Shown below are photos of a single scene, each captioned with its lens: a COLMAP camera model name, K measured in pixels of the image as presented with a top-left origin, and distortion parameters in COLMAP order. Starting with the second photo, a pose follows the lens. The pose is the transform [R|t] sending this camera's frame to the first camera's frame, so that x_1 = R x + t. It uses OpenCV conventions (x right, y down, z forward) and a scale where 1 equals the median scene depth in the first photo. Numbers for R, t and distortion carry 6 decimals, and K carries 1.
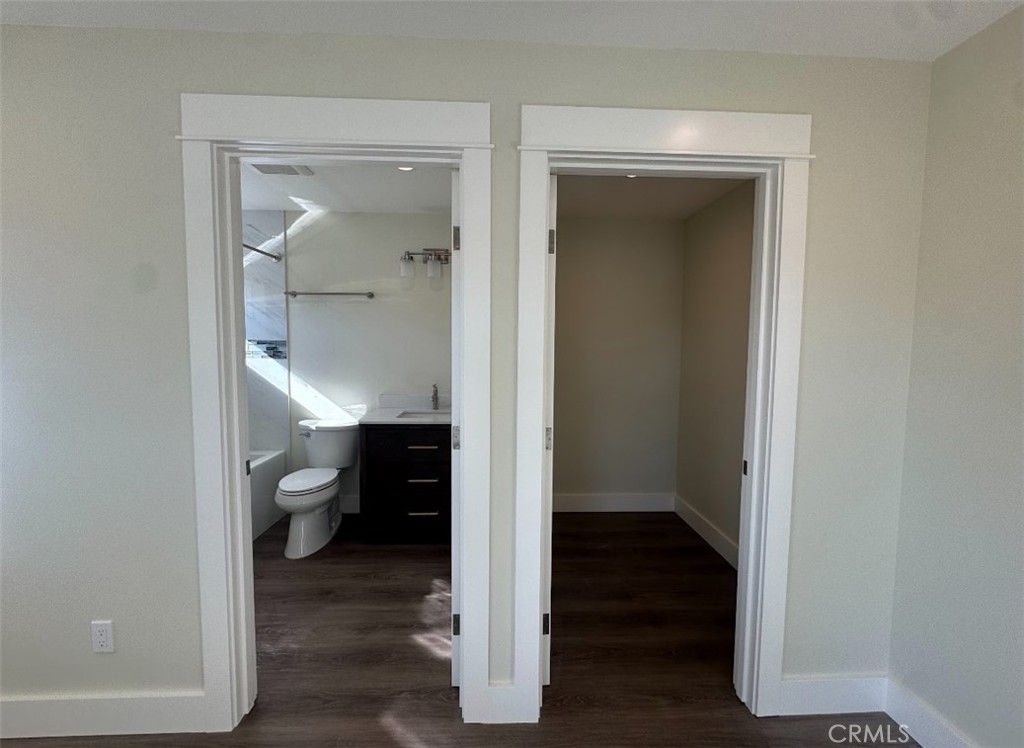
lens RADIAL K [[418.9, 0, 519.3], [0, 418.9, 377.5], [0, 0, 1]] dist [-0.001788, 0.000532]
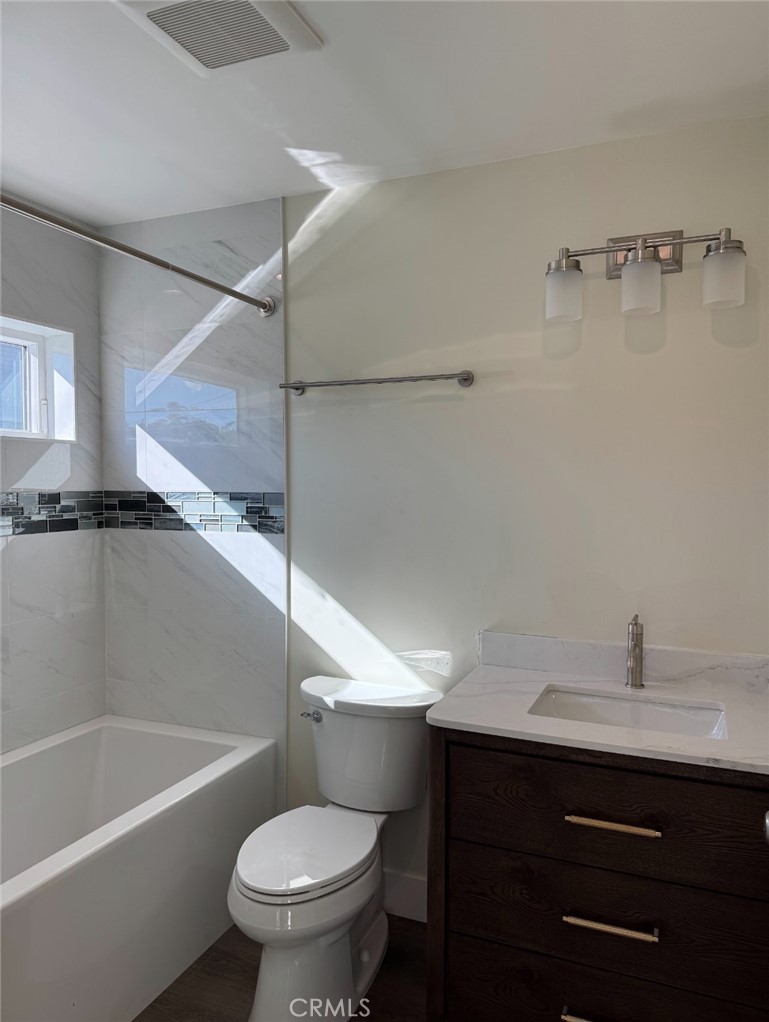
lens RADIAL K [[722.7, 0, 383.8], [0, 722.7, 520.5], [0, 0, 1]] dist [0.029127, -0.042089]
pose [[0.900905, 0.014021, -0.433790, -0.131627], [-0.023920, 0.999563, -0.017371, -0.049368], [0.433357, 0.026026, 0.900847, 0.365125]]
